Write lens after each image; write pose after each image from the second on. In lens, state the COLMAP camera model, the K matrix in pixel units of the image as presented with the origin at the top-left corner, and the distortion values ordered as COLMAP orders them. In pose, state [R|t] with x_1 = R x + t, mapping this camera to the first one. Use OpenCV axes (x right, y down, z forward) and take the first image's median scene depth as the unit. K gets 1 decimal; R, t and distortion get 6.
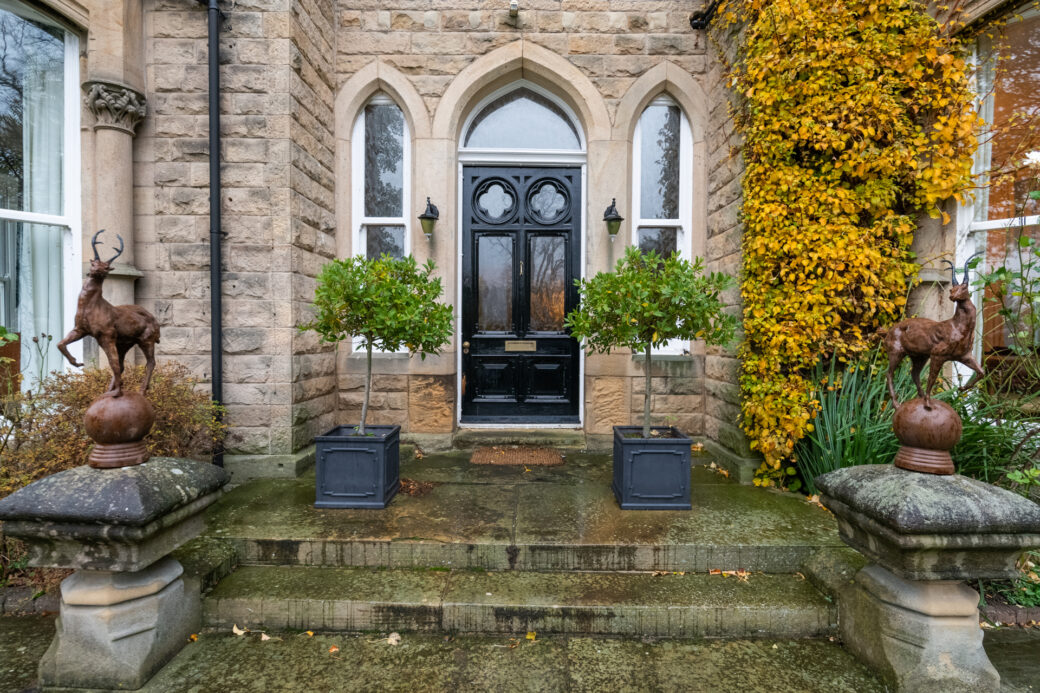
lens RADIAL K [[556.4, 0, 518.7], [0, 556.4, 342.7], [0, 0, 1]] dist [0.004631, -0.006118]
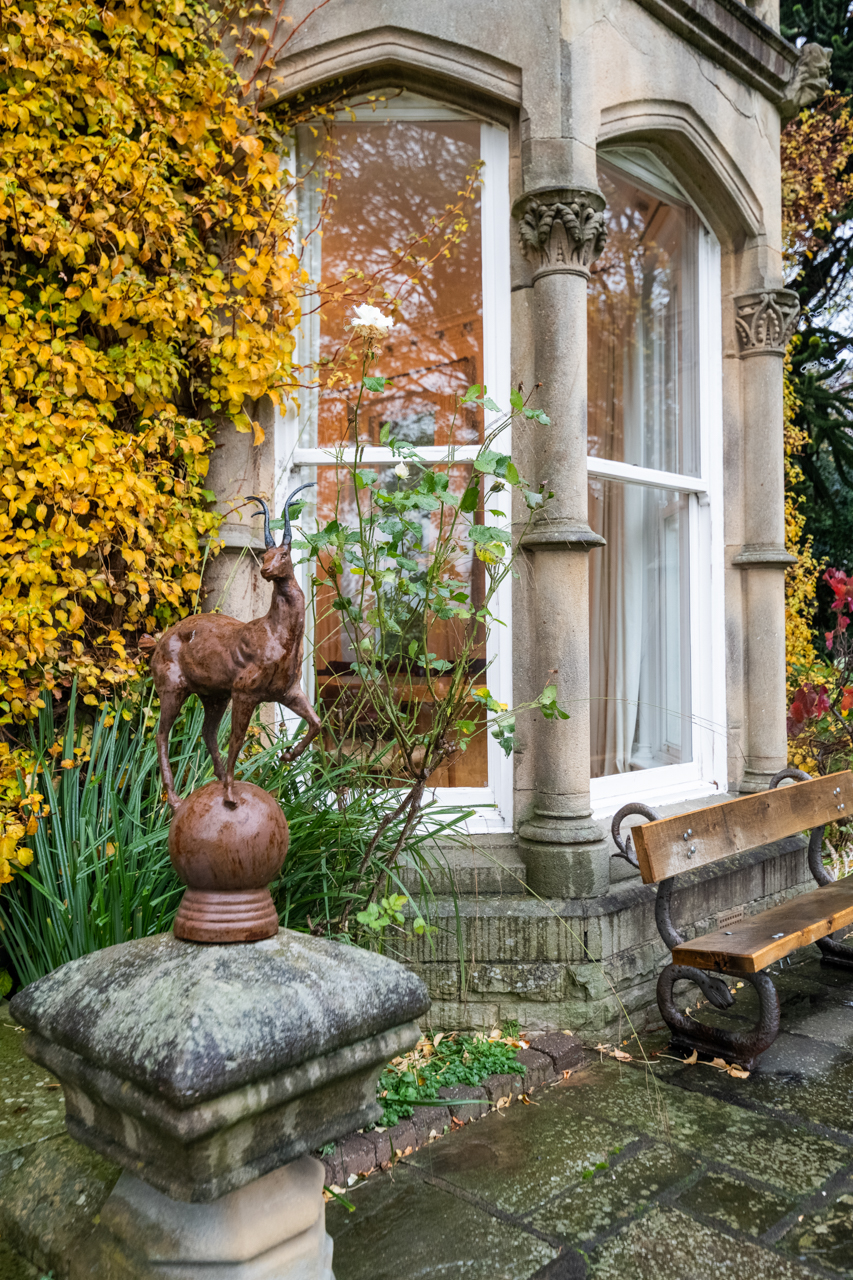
lens RADIAL K [[1080.1, 0, 427.2], [0, 1080.1, 641.3], [0, 0, 1]] dist [0.004101, 0.028244]
pose [[0.698020, -0.012481, 0.715969, 0.118098], [0.025887, 0.999634, -0.007812, -0.005870], [-0.715610, 0.023987, 0.698088, 0.141649]]
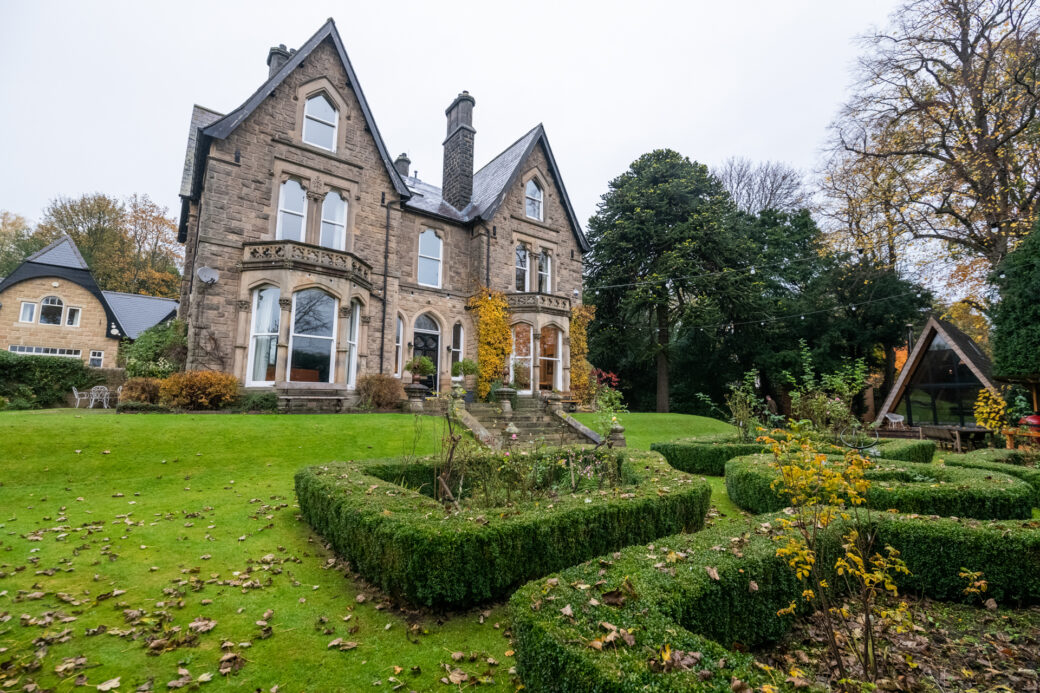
lens RADIAL K [[425.7, 0, 515.5], [0, 425.7, 344.2], [0, 0, 1]] dist [-0.003754, -0.000157]
pose [[0.802752, 0.085770, 0.590113, -1.897277], [0.008657, 0.987821, -0.155352, 0.363131], [-0.596251, 0.129818, 0.792232, -2.704283]]
